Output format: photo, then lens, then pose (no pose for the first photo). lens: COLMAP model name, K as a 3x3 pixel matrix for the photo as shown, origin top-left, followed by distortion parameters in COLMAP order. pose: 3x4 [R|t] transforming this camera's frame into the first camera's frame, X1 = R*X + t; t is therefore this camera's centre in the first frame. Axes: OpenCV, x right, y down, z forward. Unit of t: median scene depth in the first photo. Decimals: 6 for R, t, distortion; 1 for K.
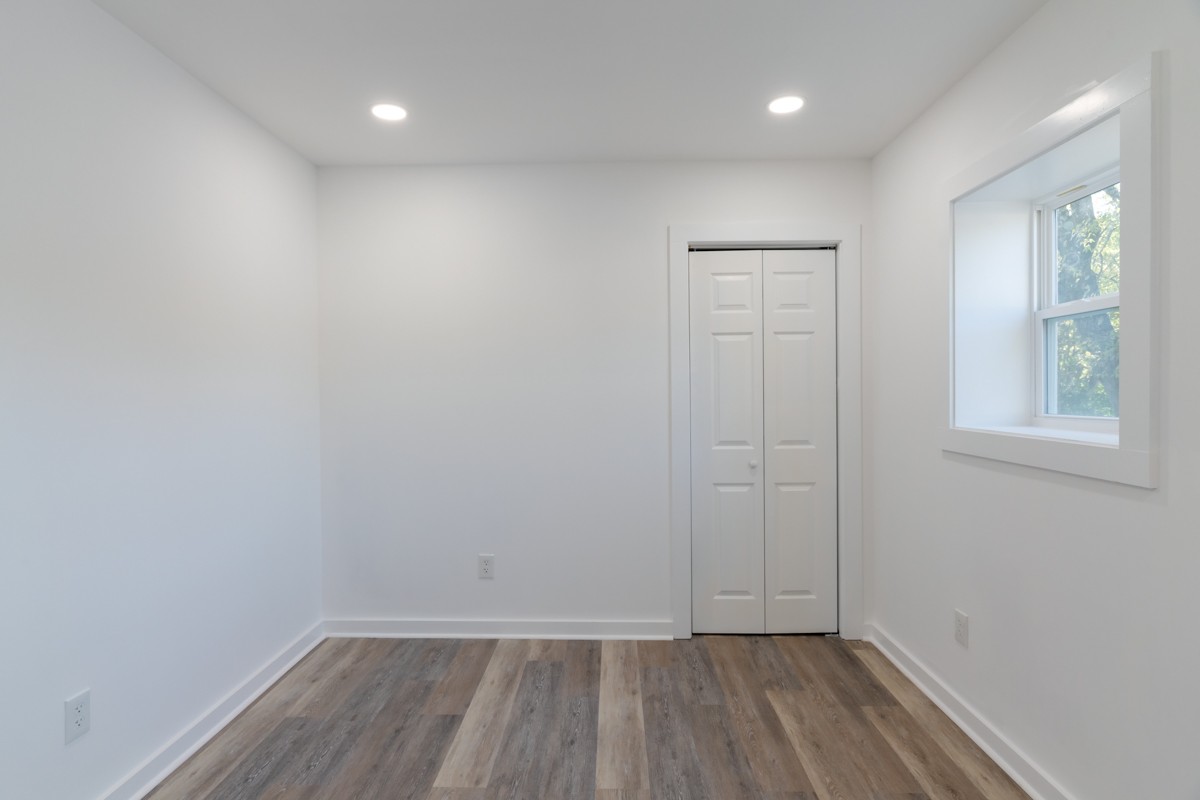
lens RADIAL K [[607.2, 0, 599.8], [0, 607.2, 402.9], [0, 0, 1]] dist [-0.000976, 0.000465]
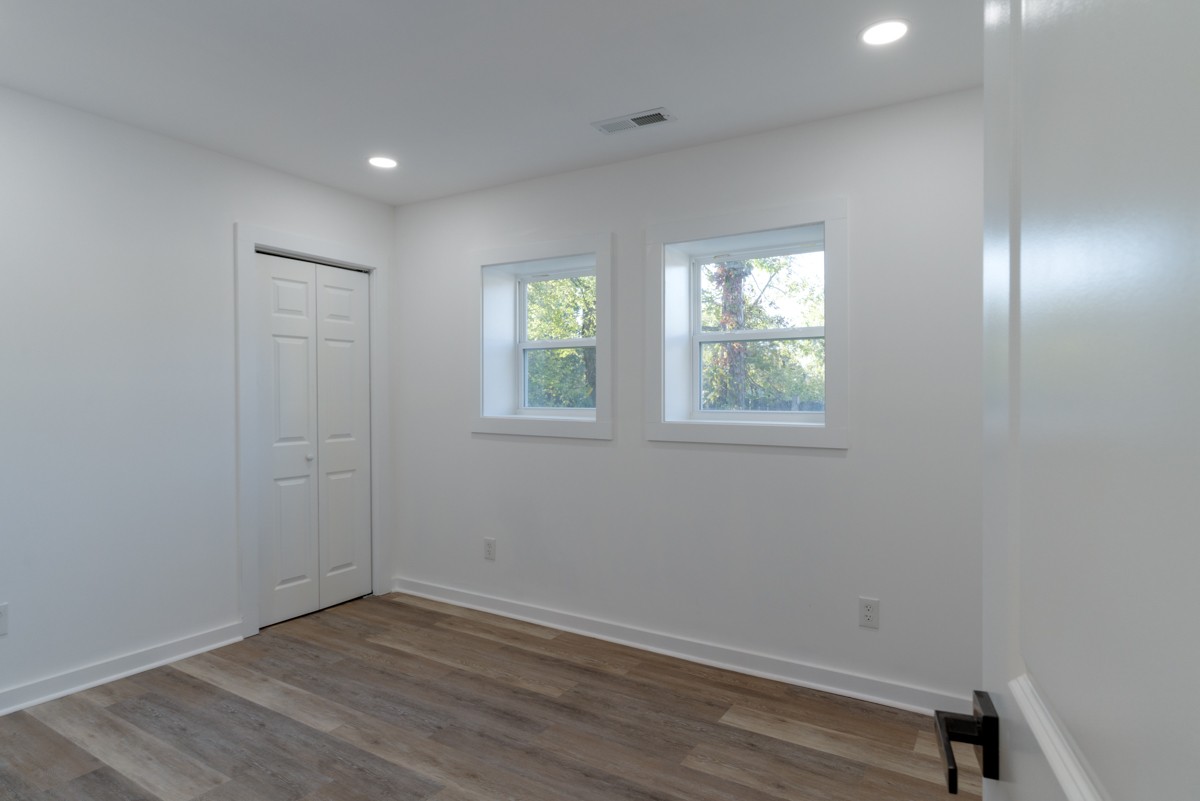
lens RADIAL K [[661.3, 0, 600.0], [0, 661.3, 400.5], [0, 0, 1]] dist [0.018473, 0.000508]
pose [[0.510987, -0.000380, 0.859588, -0.594244], [0.007077, 0.999968, -0.003764, 0.007449], [-0.859559, 0.008007, 0.510973, -0.073934]]
